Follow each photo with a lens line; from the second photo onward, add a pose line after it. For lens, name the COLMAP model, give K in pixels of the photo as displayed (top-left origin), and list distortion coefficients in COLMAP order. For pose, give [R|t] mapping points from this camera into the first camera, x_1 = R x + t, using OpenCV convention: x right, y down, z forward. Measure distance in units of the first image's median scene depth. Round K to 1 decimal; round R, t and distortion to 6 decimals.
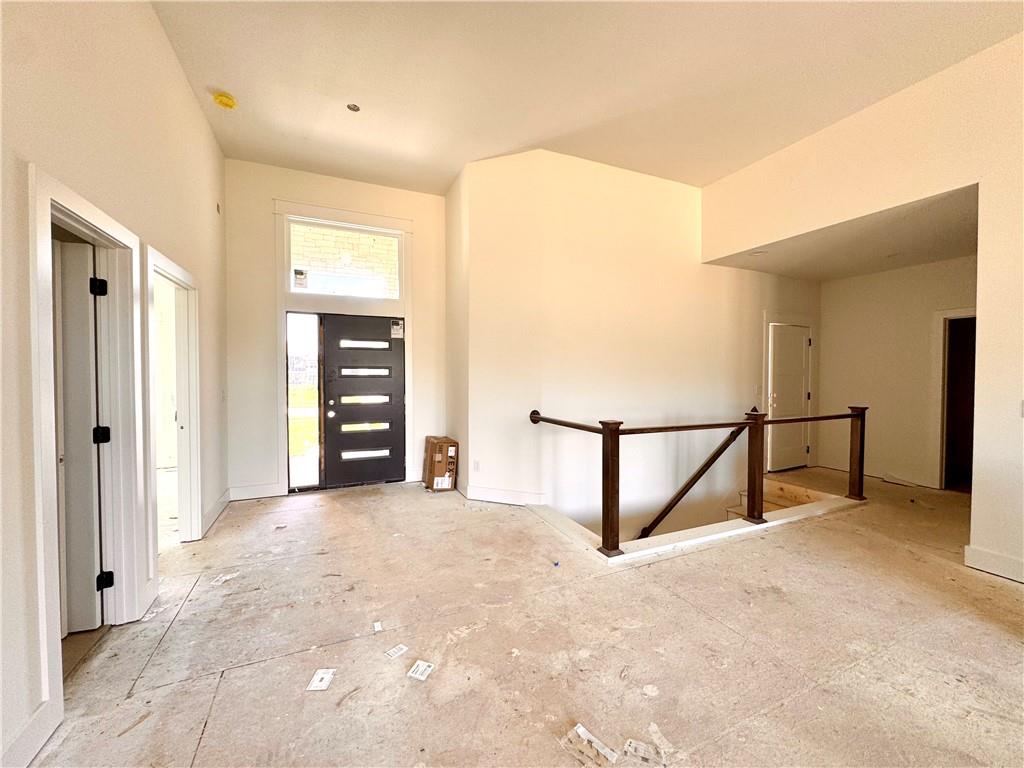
lens RADIAL K [[410.8, 0, 510.3], [0, 410.8, 383.9], [0, 0, 1]] dist [-0.005430, 0.000302]
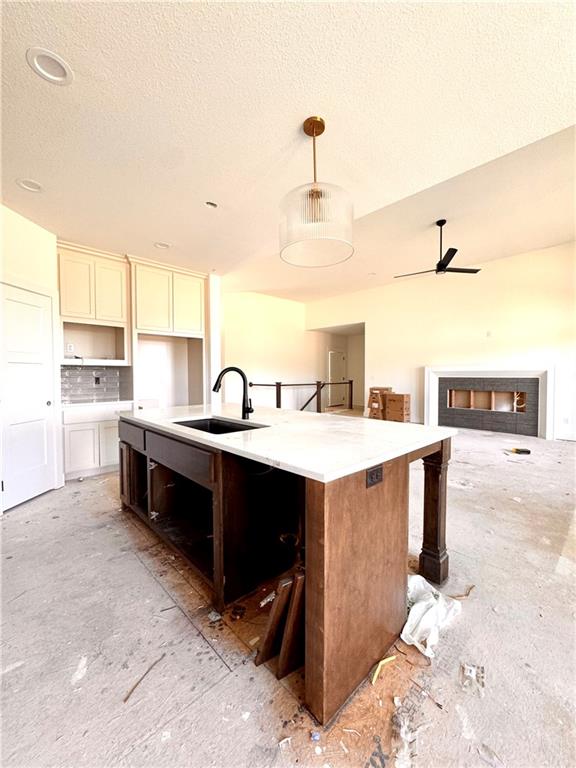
lens RADIAL K [[308.1, 0, 290.0], [0, 308.1, 384.8], [0, 0, 1]] dist [-0.005430, 0.000302]
pose [[0.942548, -0.015732, 0.333701, -0.351216], [0.012536, 0.999853, 0.011729, 0.052100], [-0.333837, -0.006871, 0.942606, -0.987794]]
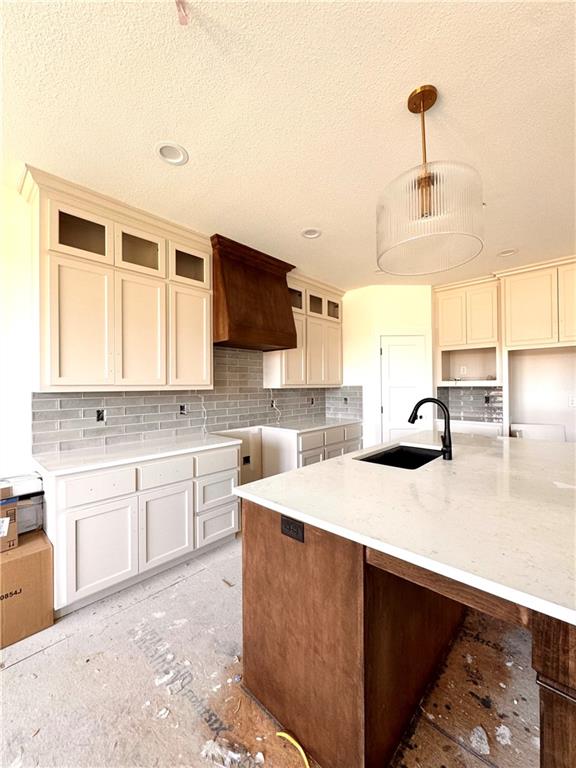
lens RADIAL K [[308.1, 0, 289.8], [0, 308.1, 384.5], [0, 0, 1]] dist [-0.005430, 0.000302]
pose [[0.390916, -0.011342, -0.920356, 0.032458], [-0.012064, 0.999775, -0.017444, 0.021678], [0.920347, 0.017922, 0.390691, -0.866616]]
